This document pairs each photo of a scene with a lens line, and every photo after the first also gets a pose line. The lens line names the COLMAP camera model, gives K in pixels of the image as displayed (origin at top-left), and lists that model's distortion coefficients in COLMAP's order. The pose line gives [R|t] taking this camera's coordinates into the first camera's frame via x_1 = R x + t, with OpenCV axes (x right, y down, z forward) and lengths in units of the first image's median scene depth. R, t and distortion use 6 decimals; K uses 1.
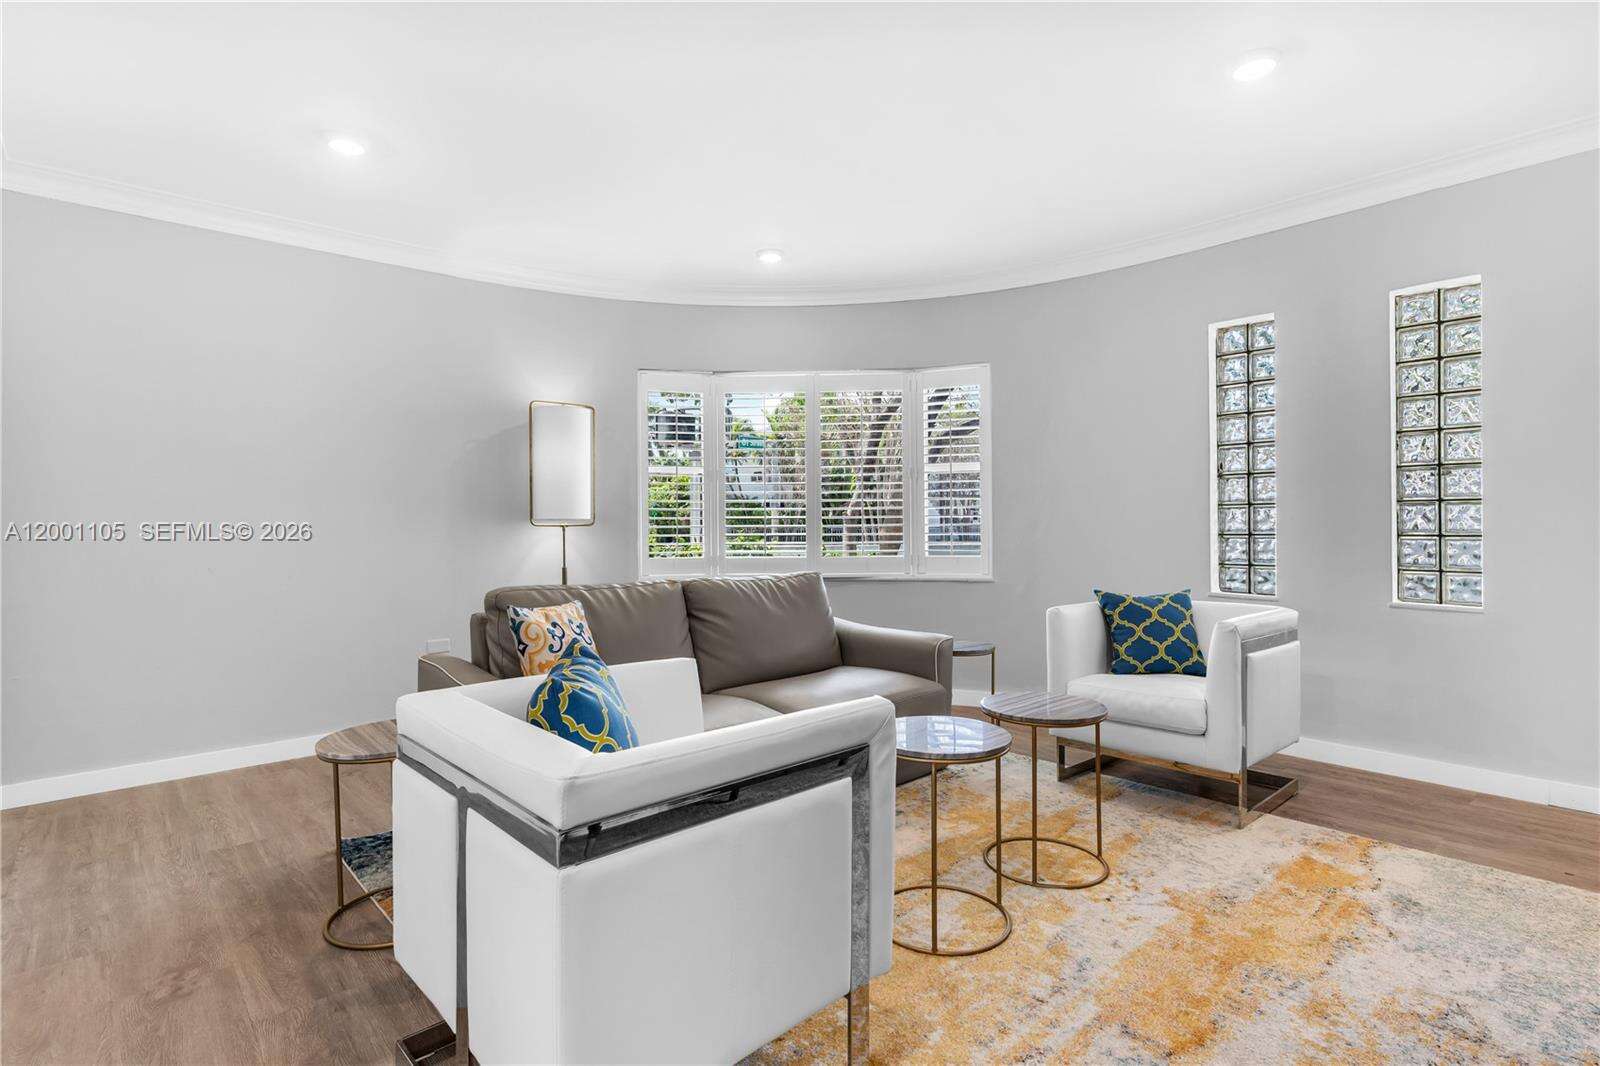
lens RADIAL K [[776.4, 0, 792.8], [0, 776.4, 528.4], [0, 0, 1]] dist [-0.001006, -0.000432]
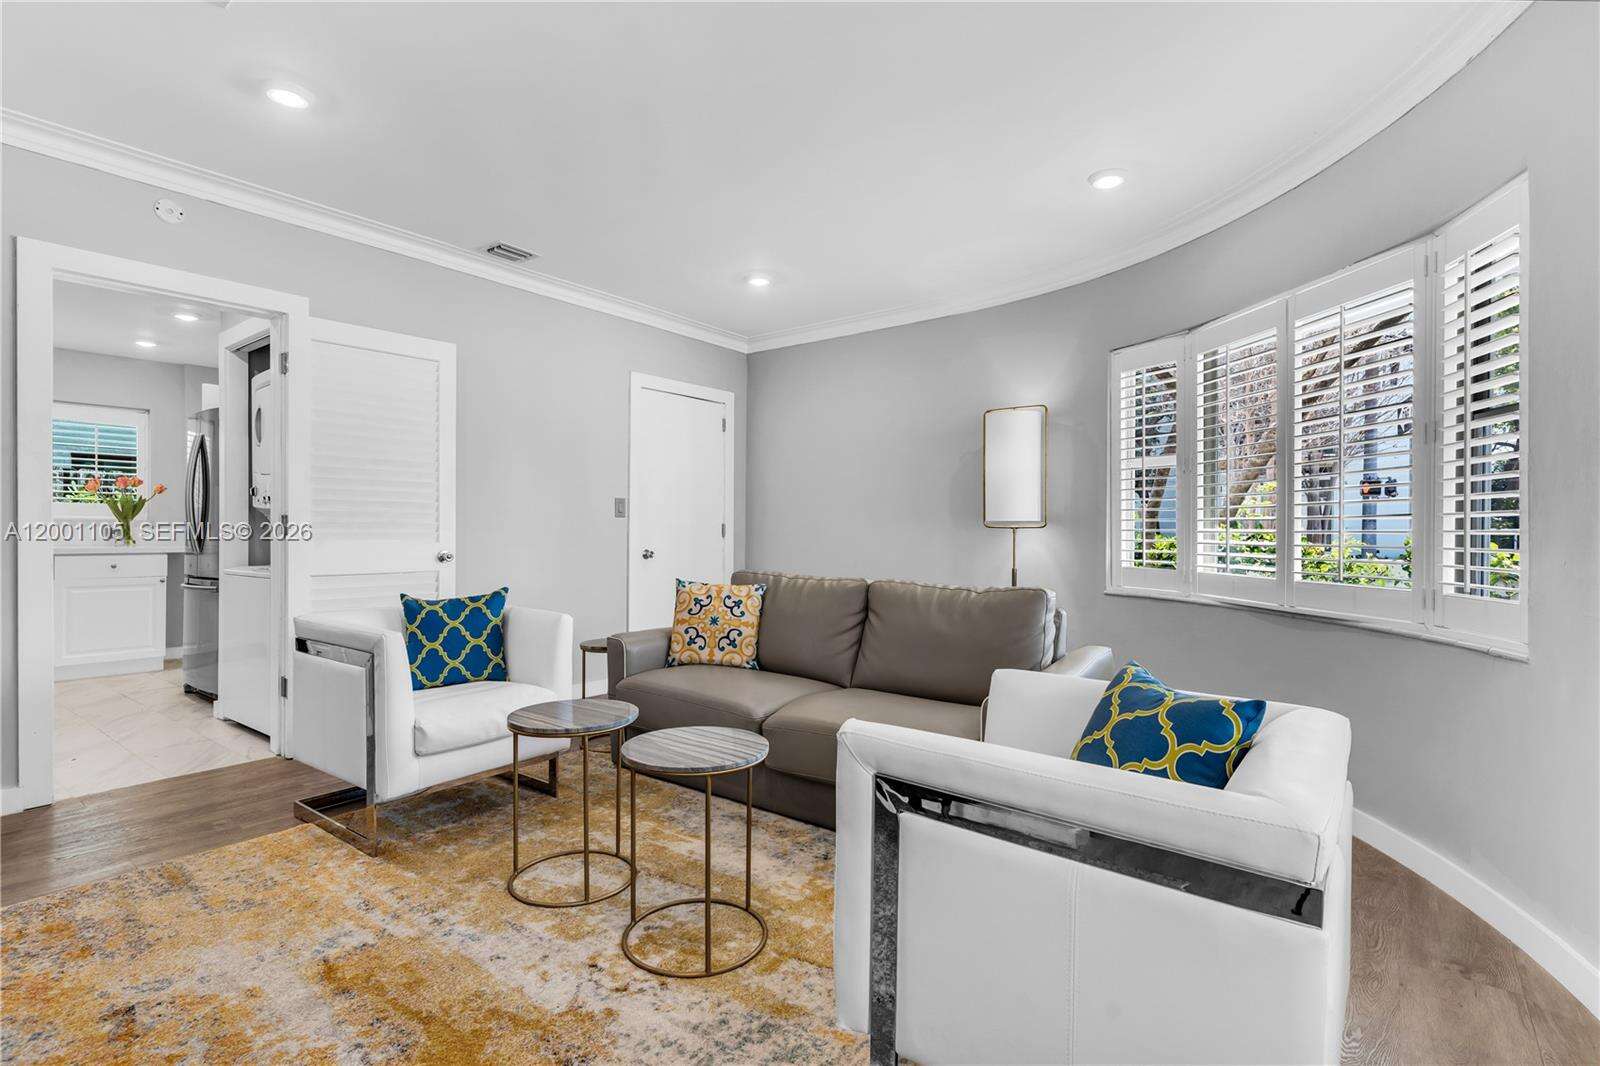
lens RADIAL K [[776.4, 0, 793.5], [0, 776.4, 531.6], [0, 0, 1]] dist [-0.001006, -0.000432]
pose [[0.184866, 0.016827, -0.982620, 0.892732], [-0.011581, 0.999821, 0.014942, -0.013789], [0.982695, 0.008618, 0.185028, 0.732450]]
